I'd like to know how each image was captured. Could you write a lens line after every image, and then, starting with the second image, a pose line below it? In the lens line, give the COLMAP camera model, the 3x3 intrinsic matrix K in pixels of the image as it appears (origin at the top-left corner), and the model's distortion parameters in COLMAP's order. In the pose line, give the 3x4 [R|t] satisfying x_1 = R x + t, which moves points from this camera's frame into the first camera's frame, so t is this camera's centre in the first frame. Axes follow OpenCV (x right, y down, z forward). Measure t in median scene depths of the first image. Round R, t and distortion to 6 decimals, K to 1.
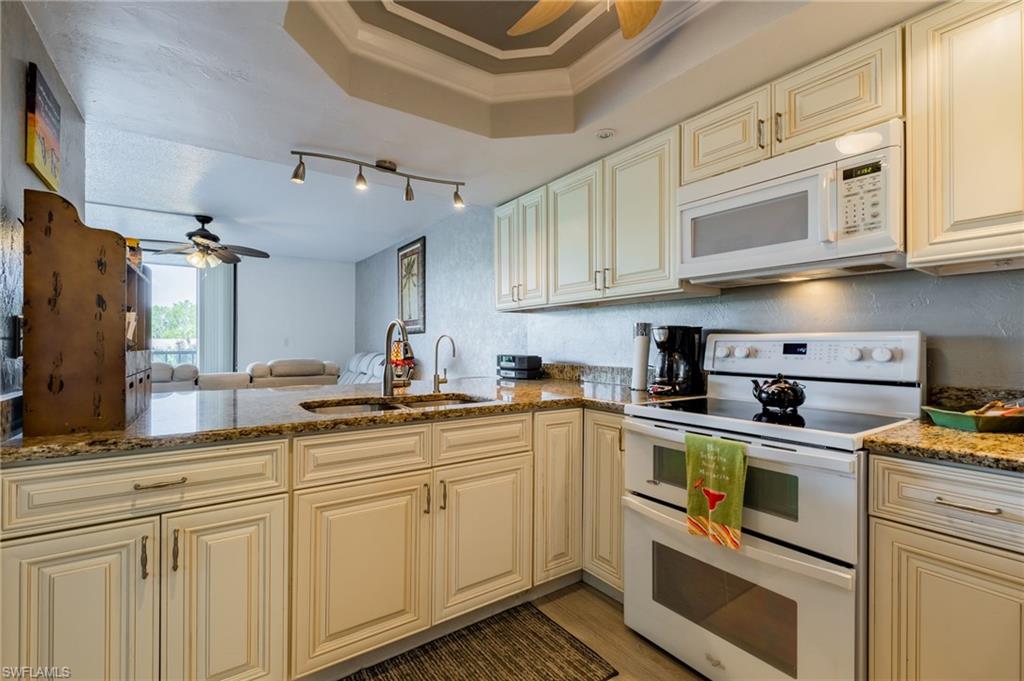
lens RADIAL K [[448.2, 0, 516.7], [0, 448.2, 344.8], [0, 0, 1]] dist [-0.000321, -0.000081]
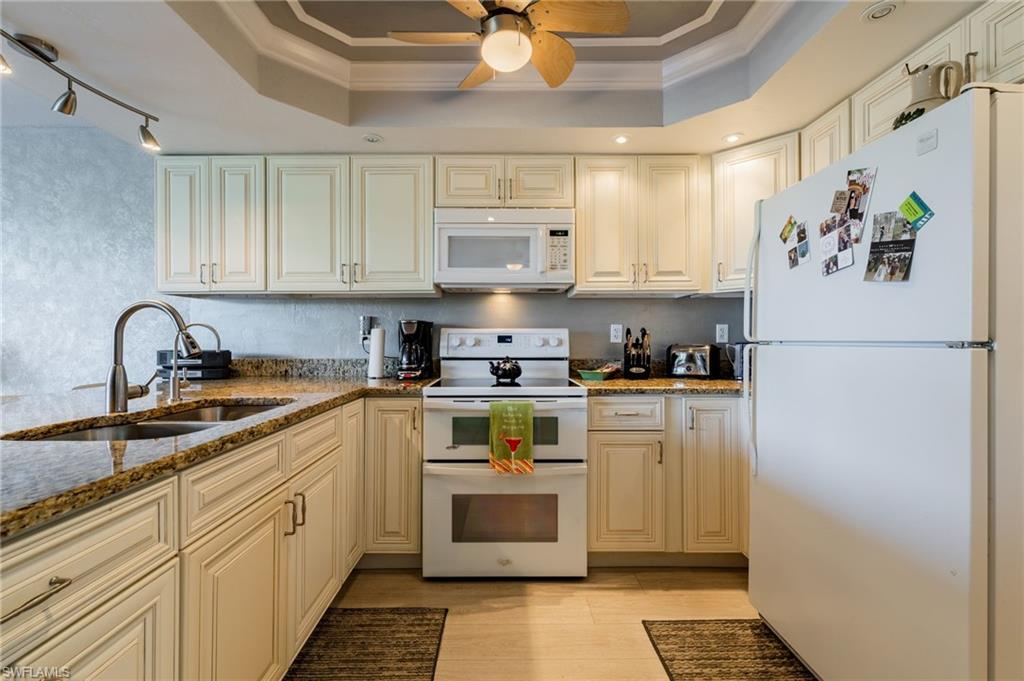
lens RADIAL K [[445.2, 0, 503.2], [0, 445.2, 337.6], [0, 0, 1]] dist [0.000299, 0.000081]
pose [[0.577671, -0.000902, 0.816269, -0.582535], [0.002512, 0.999997, -0.000673, 0.004611], [-0.816266, 0.002440, 0.577671, 0.164412]]
